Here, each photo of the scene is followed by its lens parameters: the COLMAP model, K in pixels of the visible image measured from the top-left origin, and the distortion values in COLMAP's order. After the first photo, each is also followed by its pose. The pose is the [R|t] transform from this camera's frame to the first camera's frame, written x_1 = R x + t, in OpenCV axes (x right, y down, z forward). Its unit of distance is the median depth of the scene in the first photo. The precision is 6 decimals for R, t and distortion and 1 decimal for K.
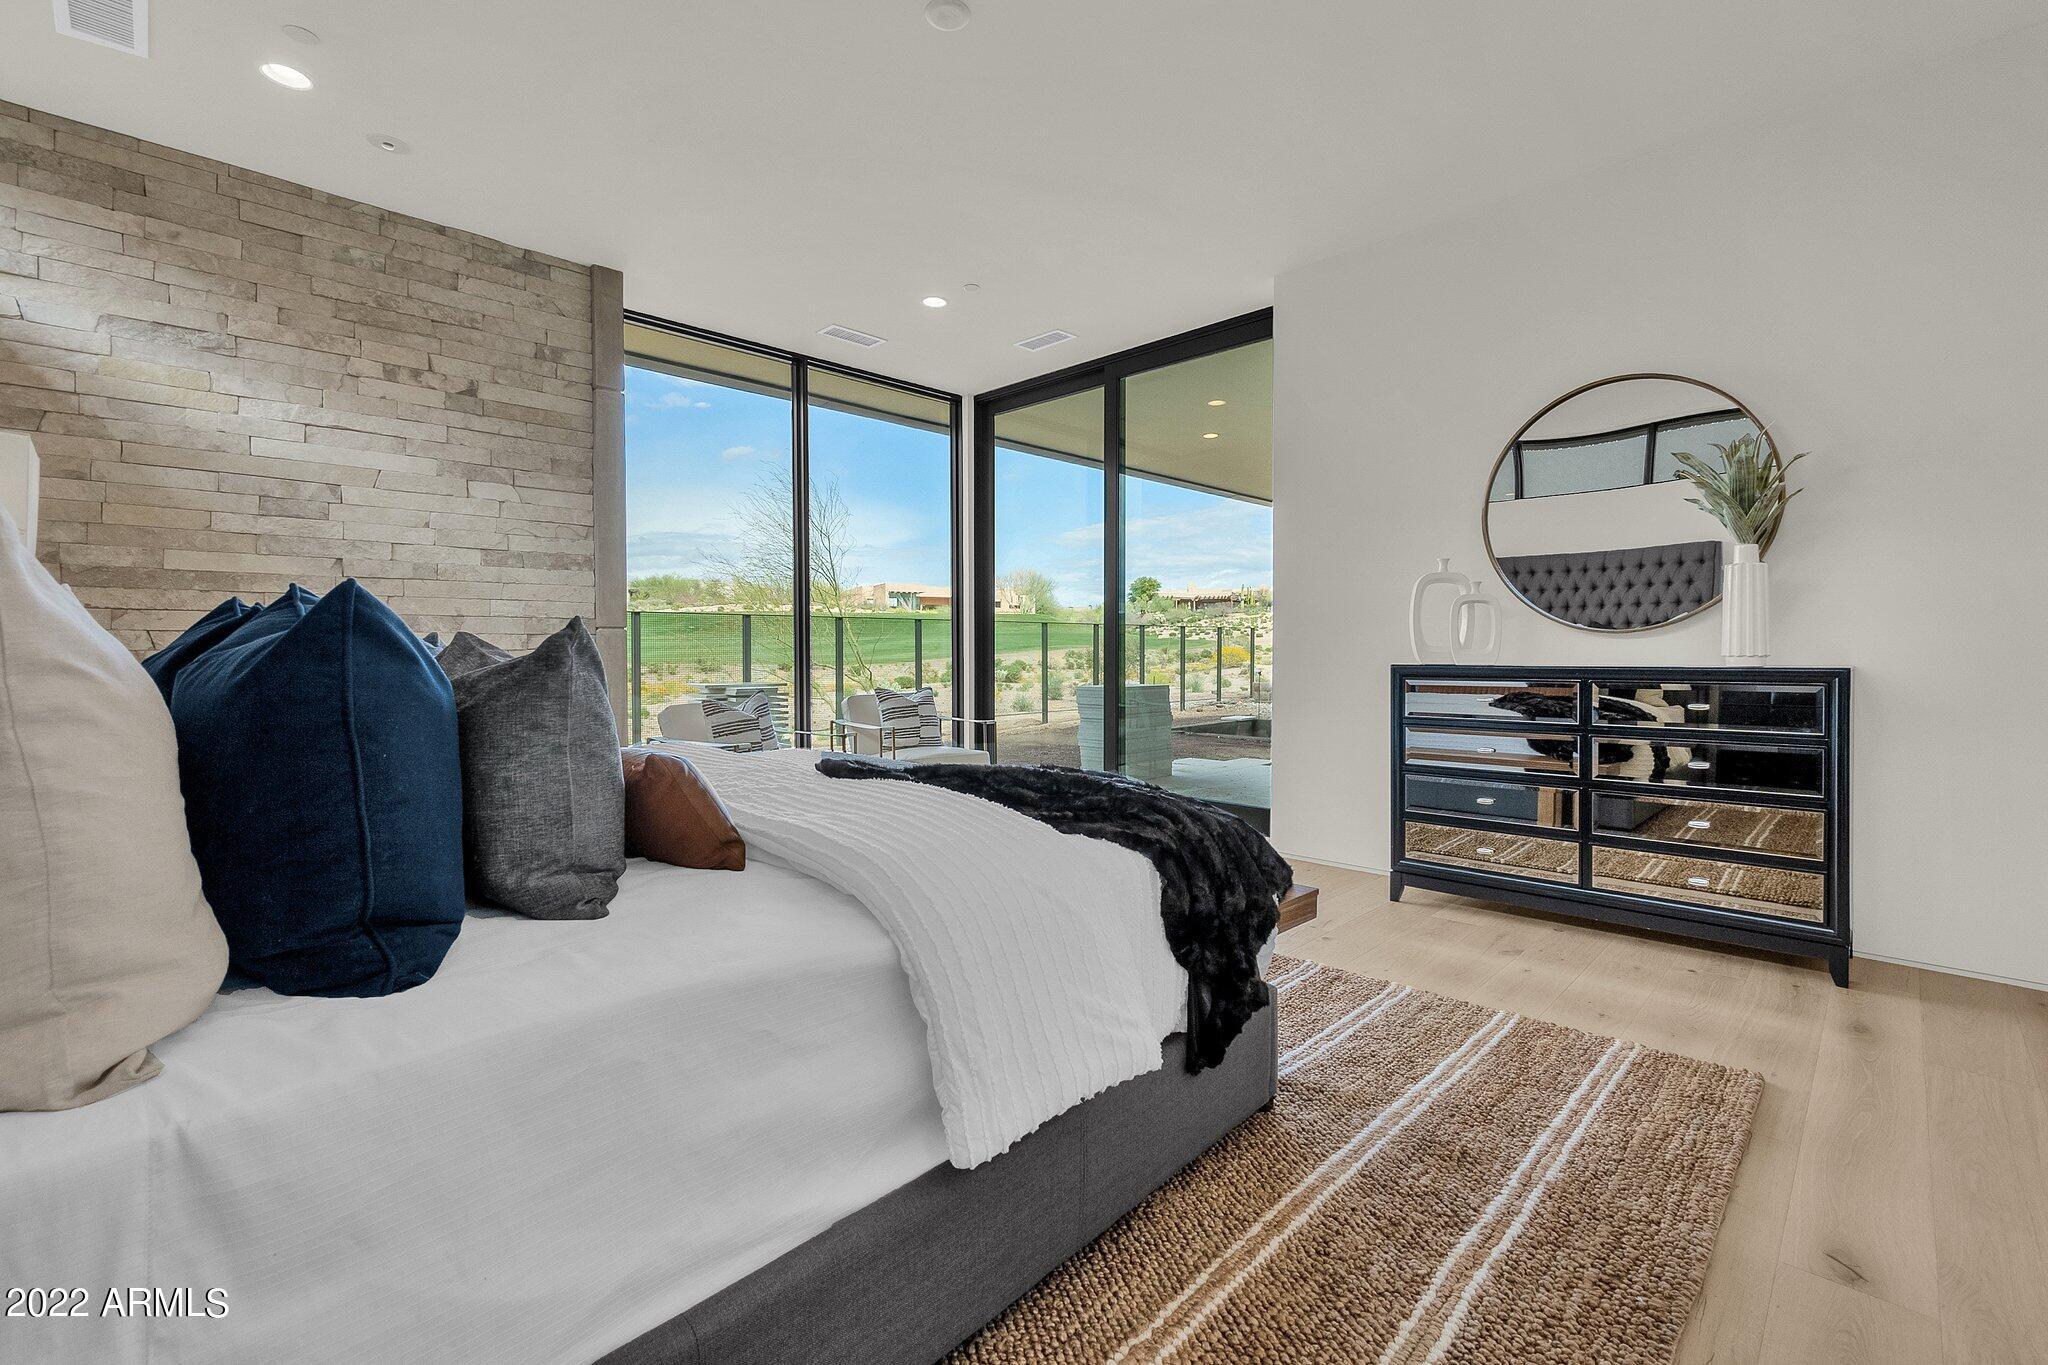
lens RADIAL K [[914.6, 0, 1023.5], [0, 914.6, 660.0], [0, 0, 1]] dist [-0.003771, 0.000280]
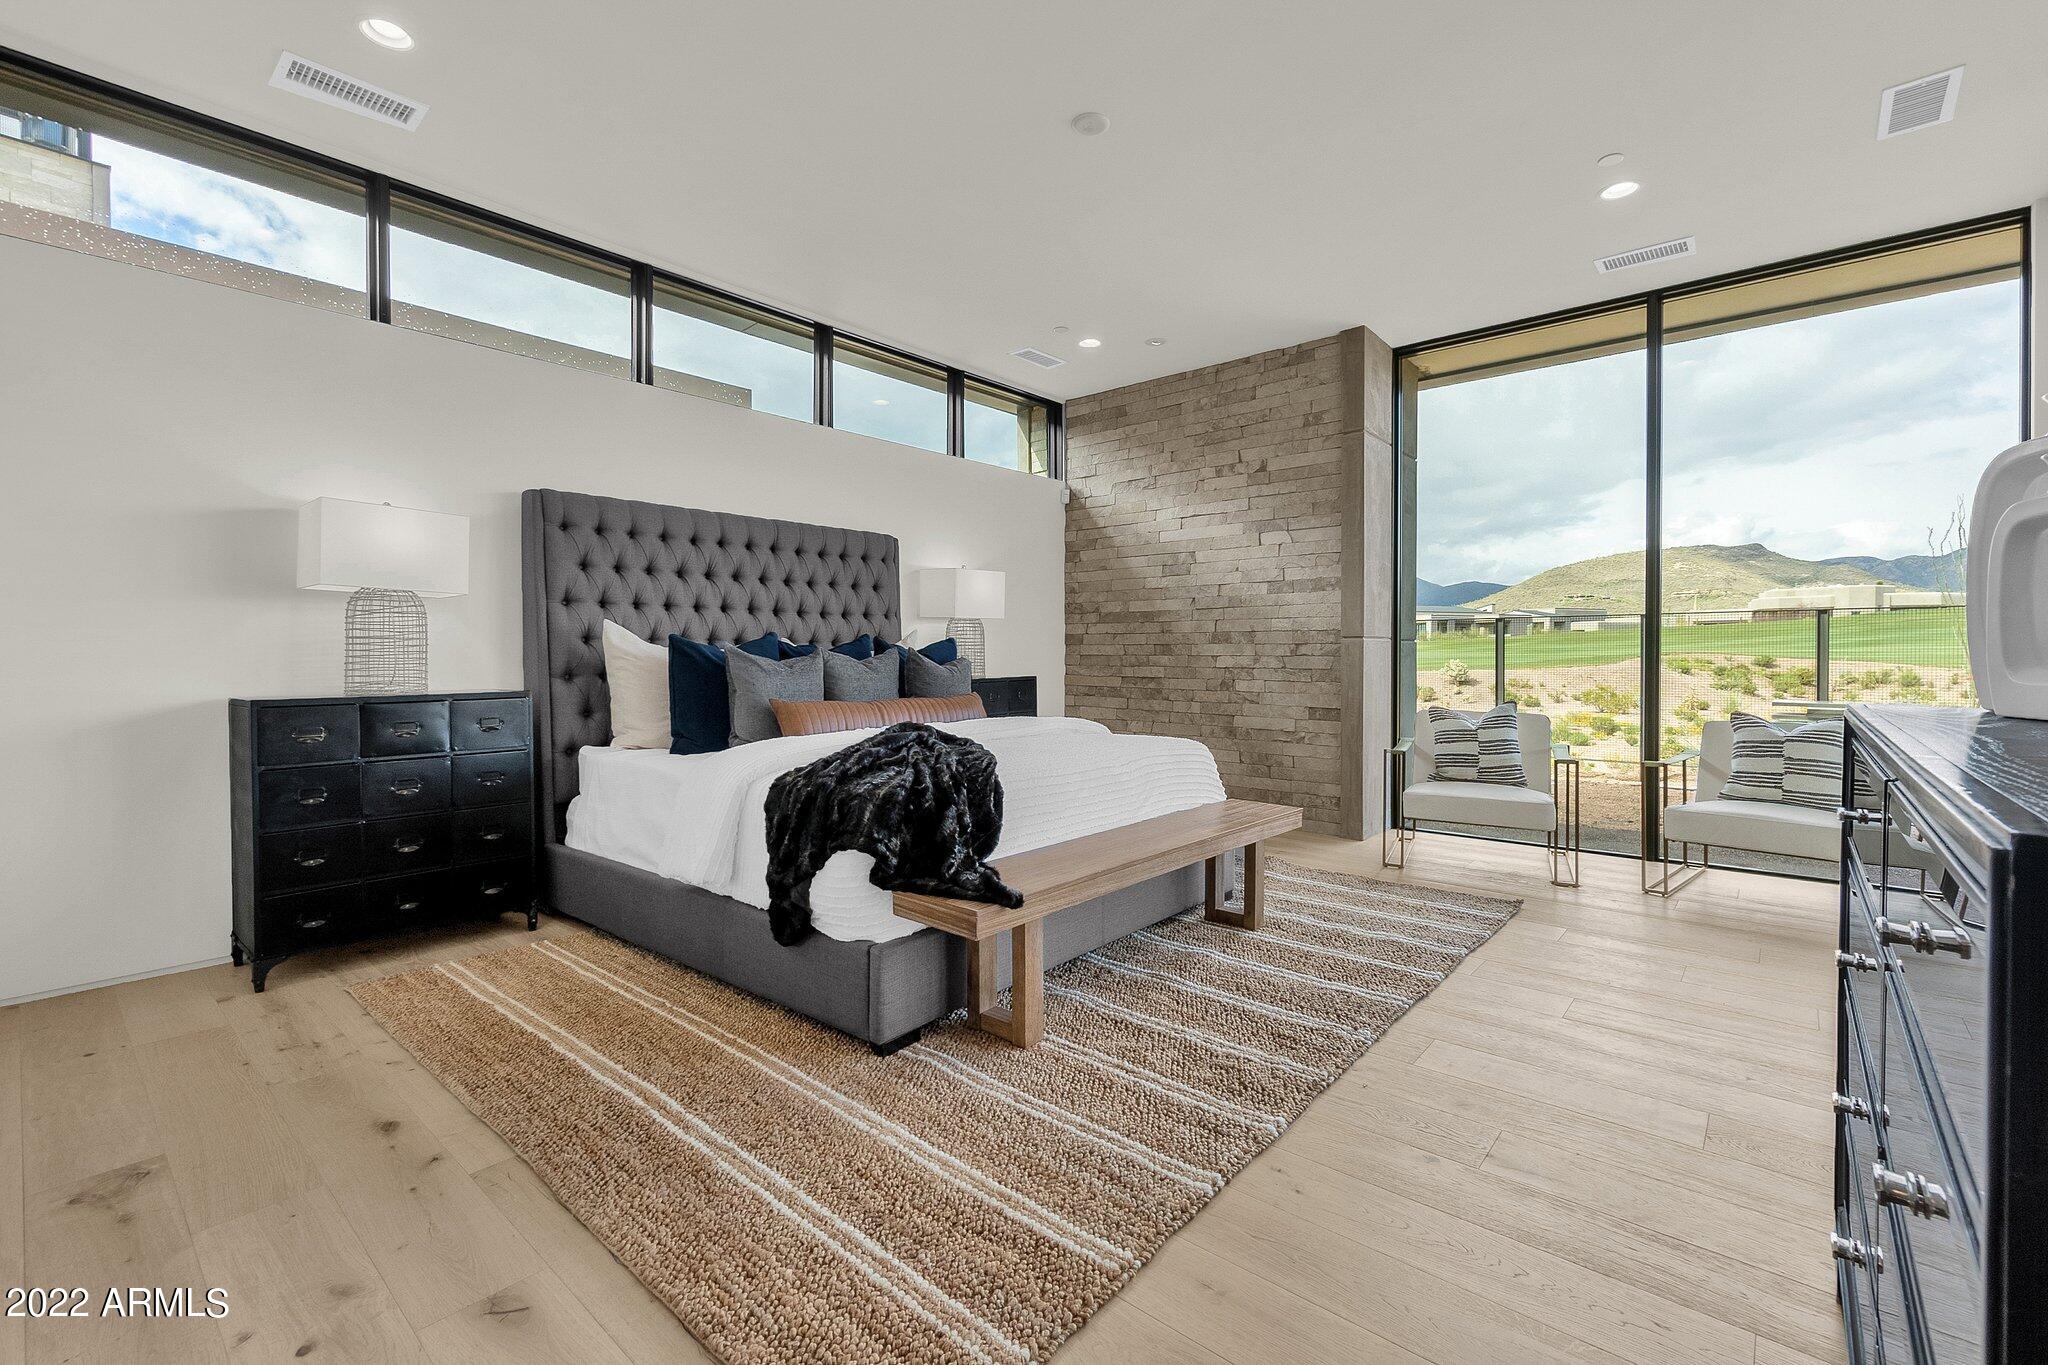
lens RADIAL K [[914.6, 0, 1038.7], [0, 914.6, 664.5], [0, 0, 1]] dist [-0.003771, 0.000280]
pose [[0.033139, 0.013878, -0.999354, 0.764379], [-0.013861, 0.999814, 0.013425, -0.011776], [0.999355, 0.013408, 0.033326, 0.620391]]
